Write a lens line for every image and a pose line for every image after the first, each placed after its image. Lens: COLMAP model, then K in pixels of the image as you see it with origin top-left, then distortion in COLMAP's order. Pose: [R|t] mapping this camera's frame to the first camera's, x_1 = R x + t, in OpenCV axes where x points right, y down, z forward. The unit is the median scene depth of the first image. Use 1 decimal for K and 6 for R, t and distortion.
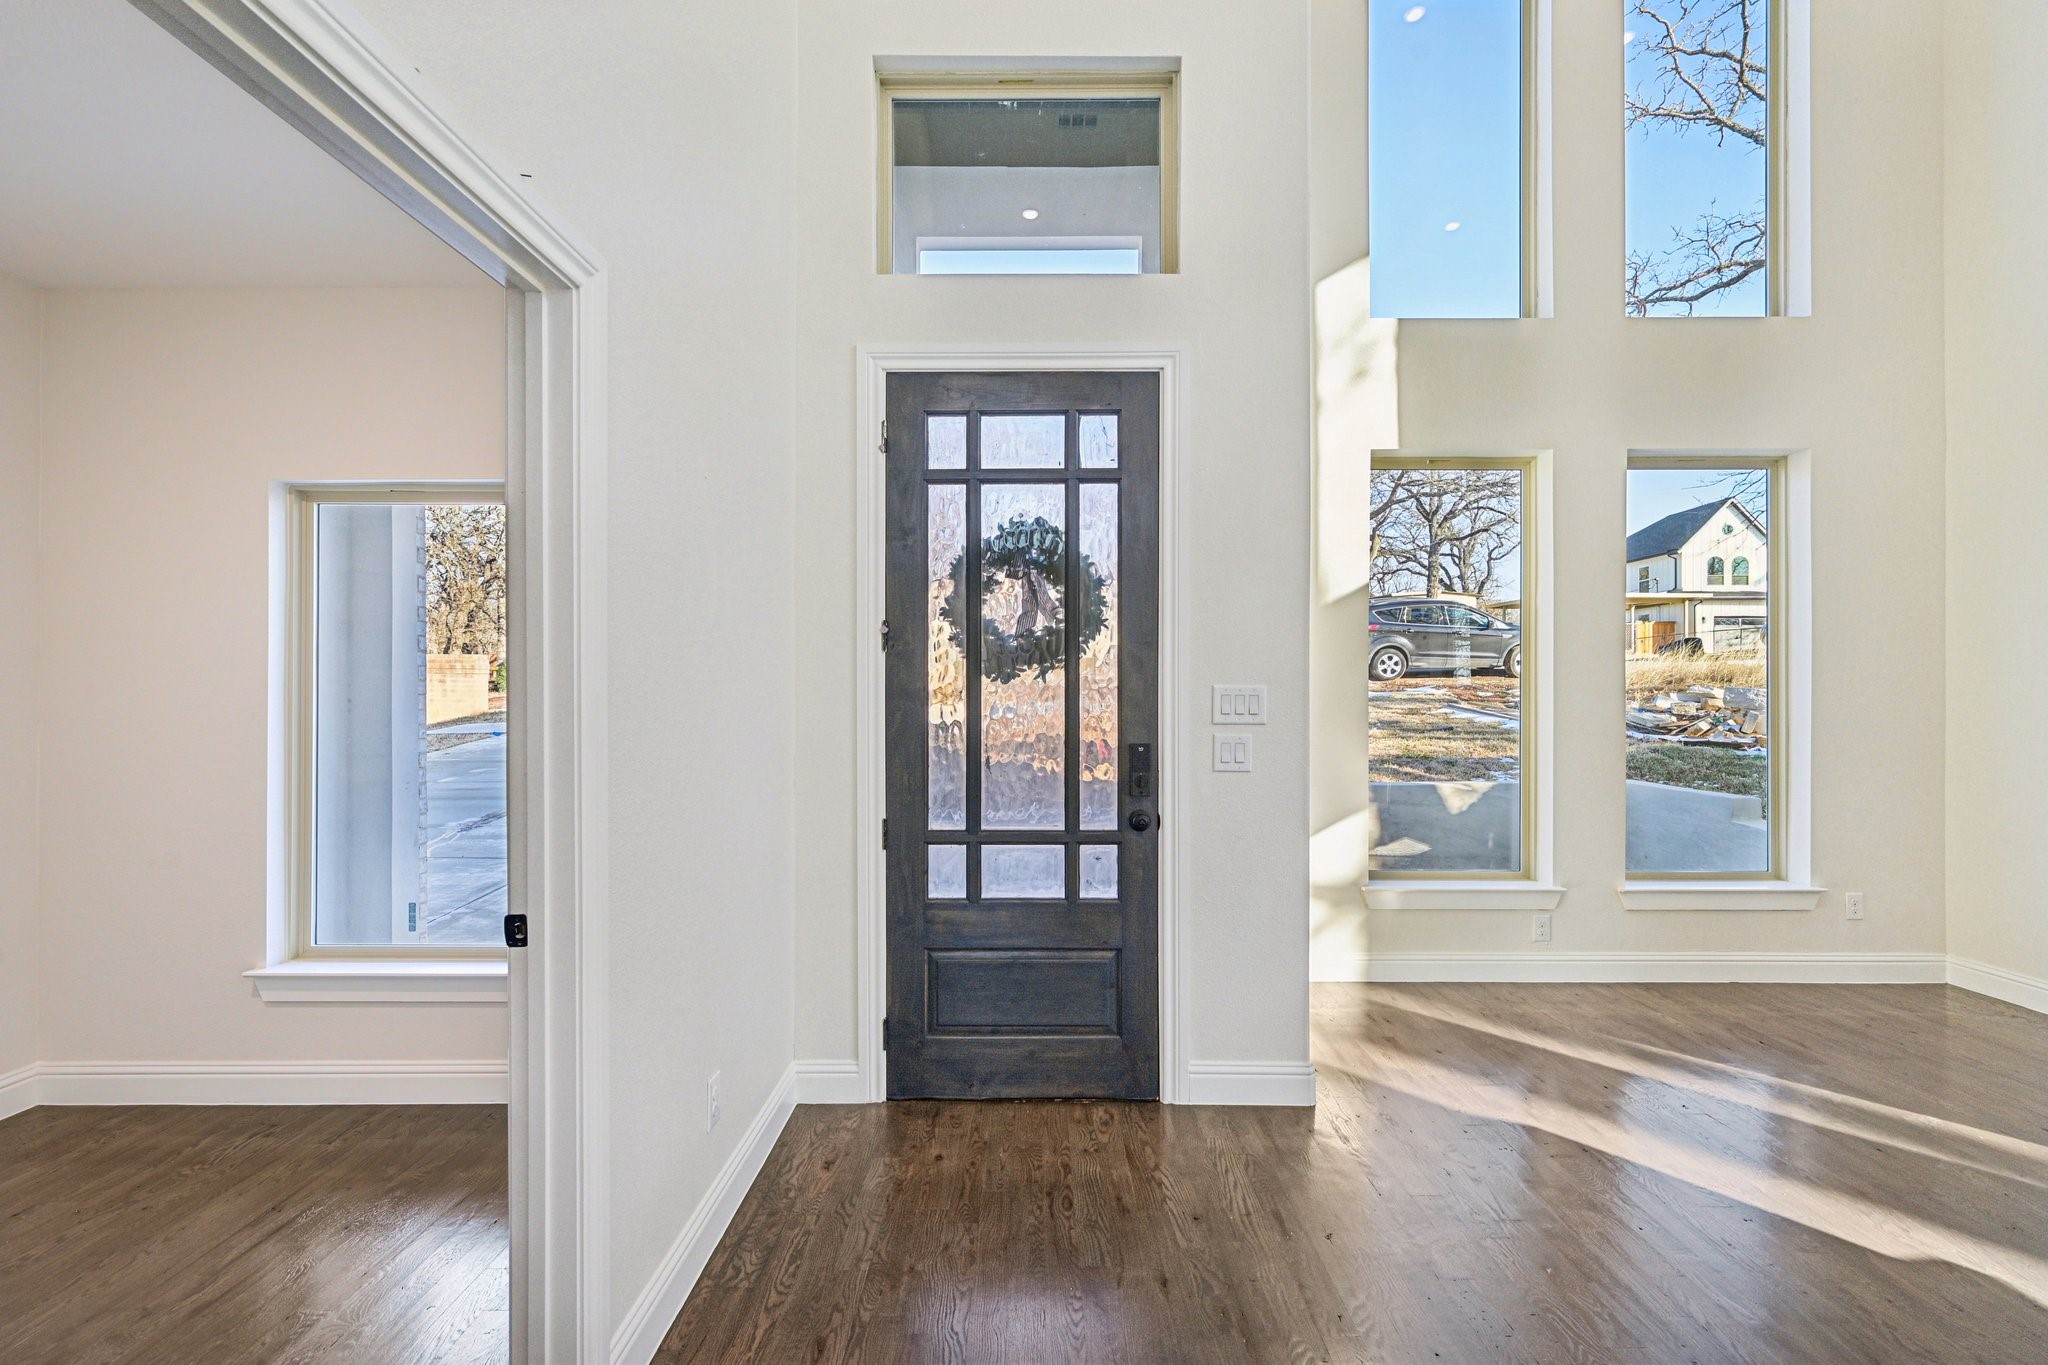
lens RADIAL K [[918.3, 0, 1031.3], [0, 918.3, 689.2], [0, 0, 1]] dist [-0.001247, -0.000300]
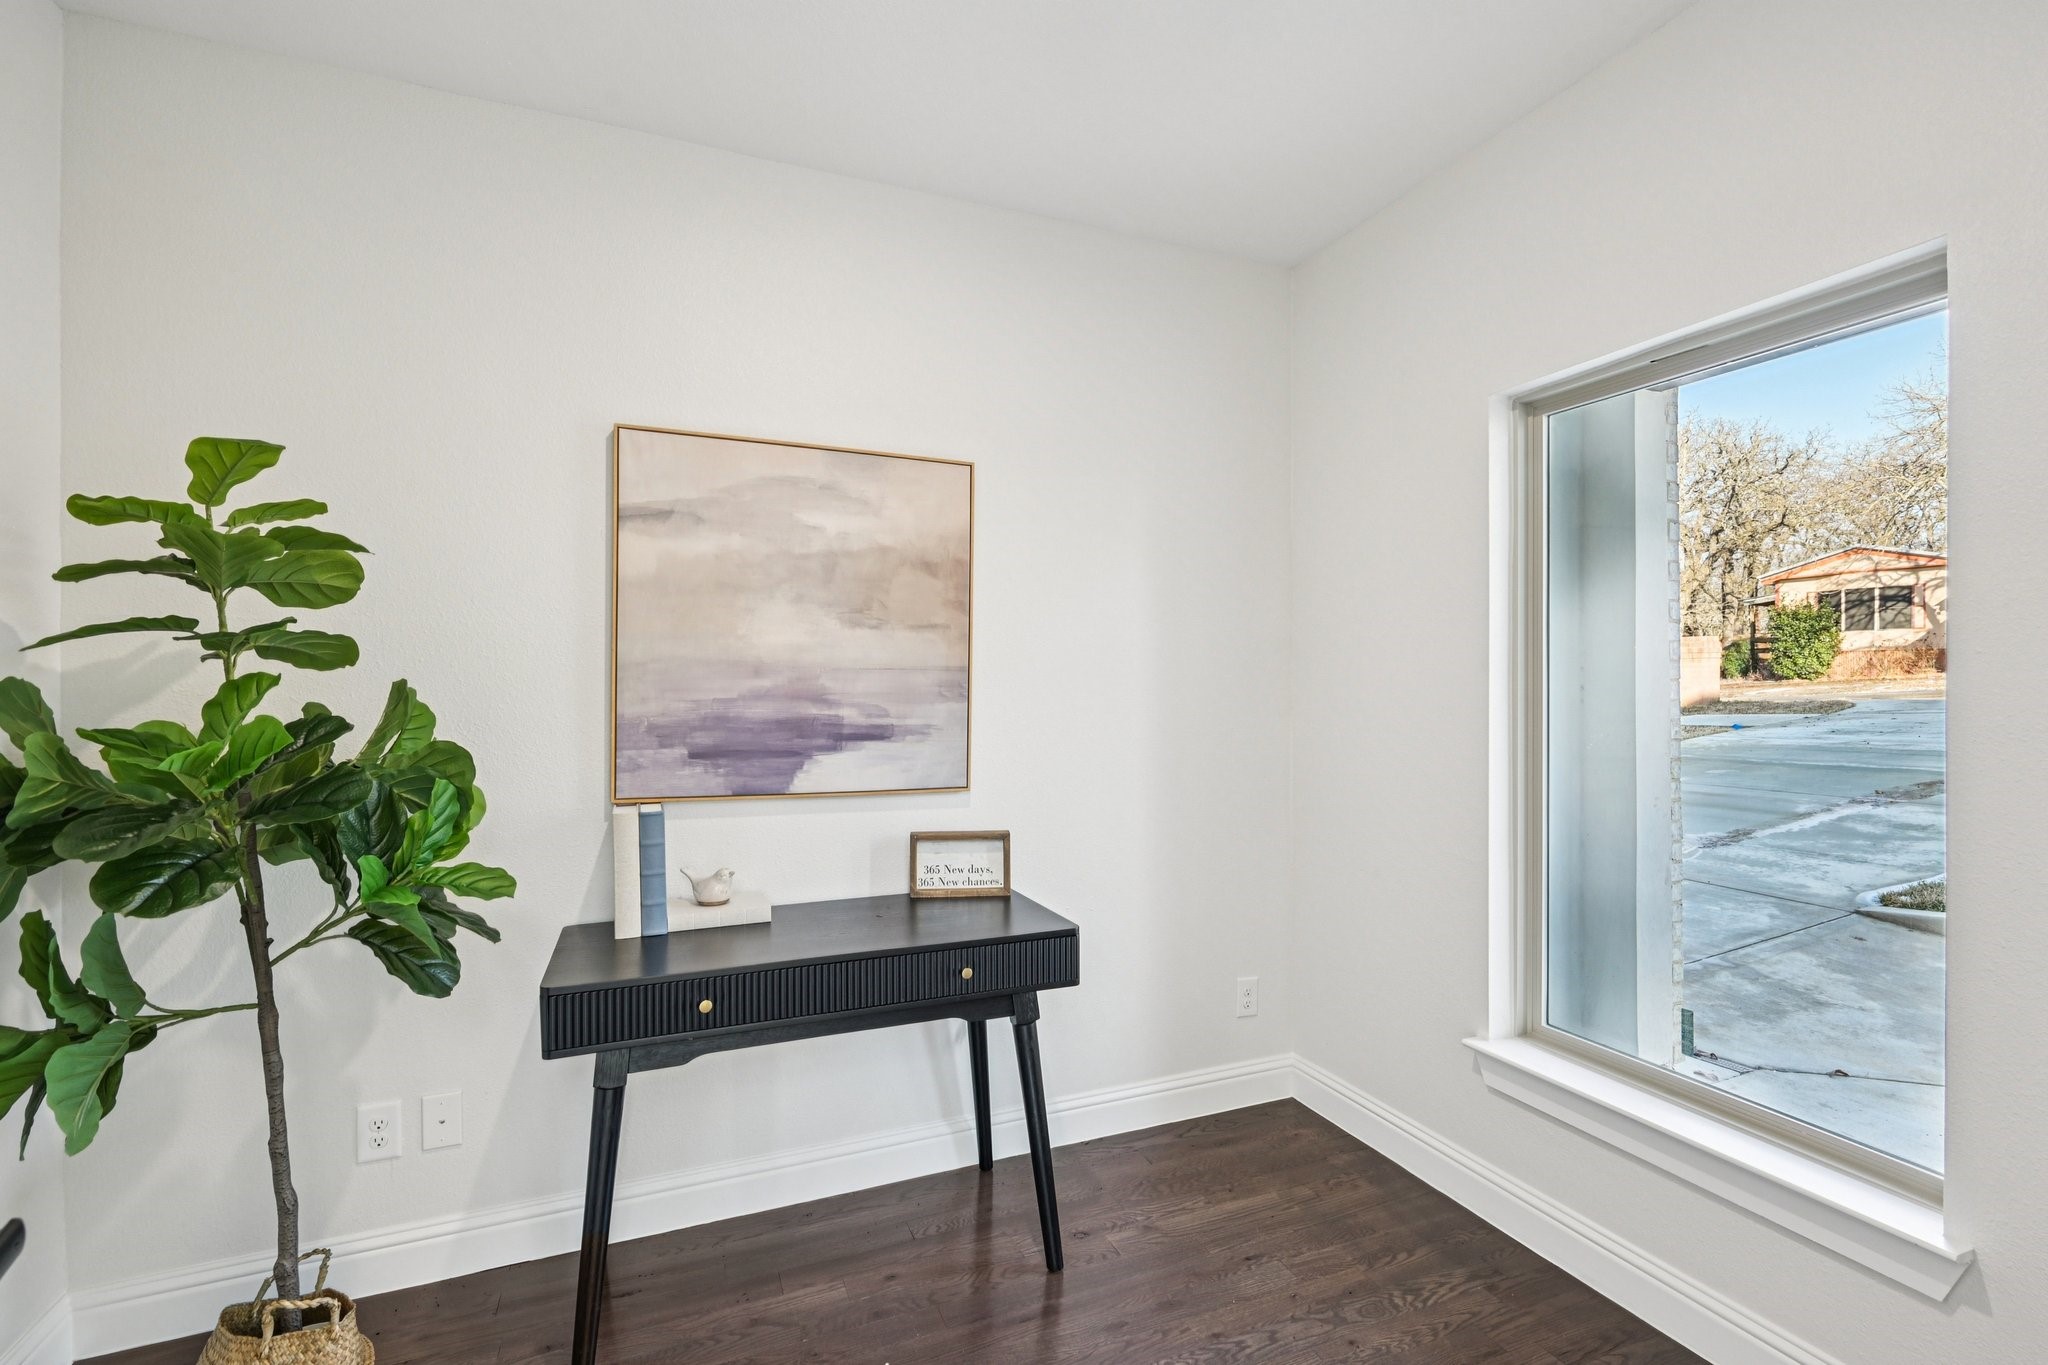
lens RADIAL K [[918.3, 0, 1031.3], [0, 918.3, 689.2], [0, 0, 1]] dist [-0.001247, -0.000300]
pose [[0.390838, 0.004046, -0.920450, -0.104399], [0.008717, 0.999929, 0.008096, 0.001496], [0.920418, -0.011188, 0.390775, 0.131376]]
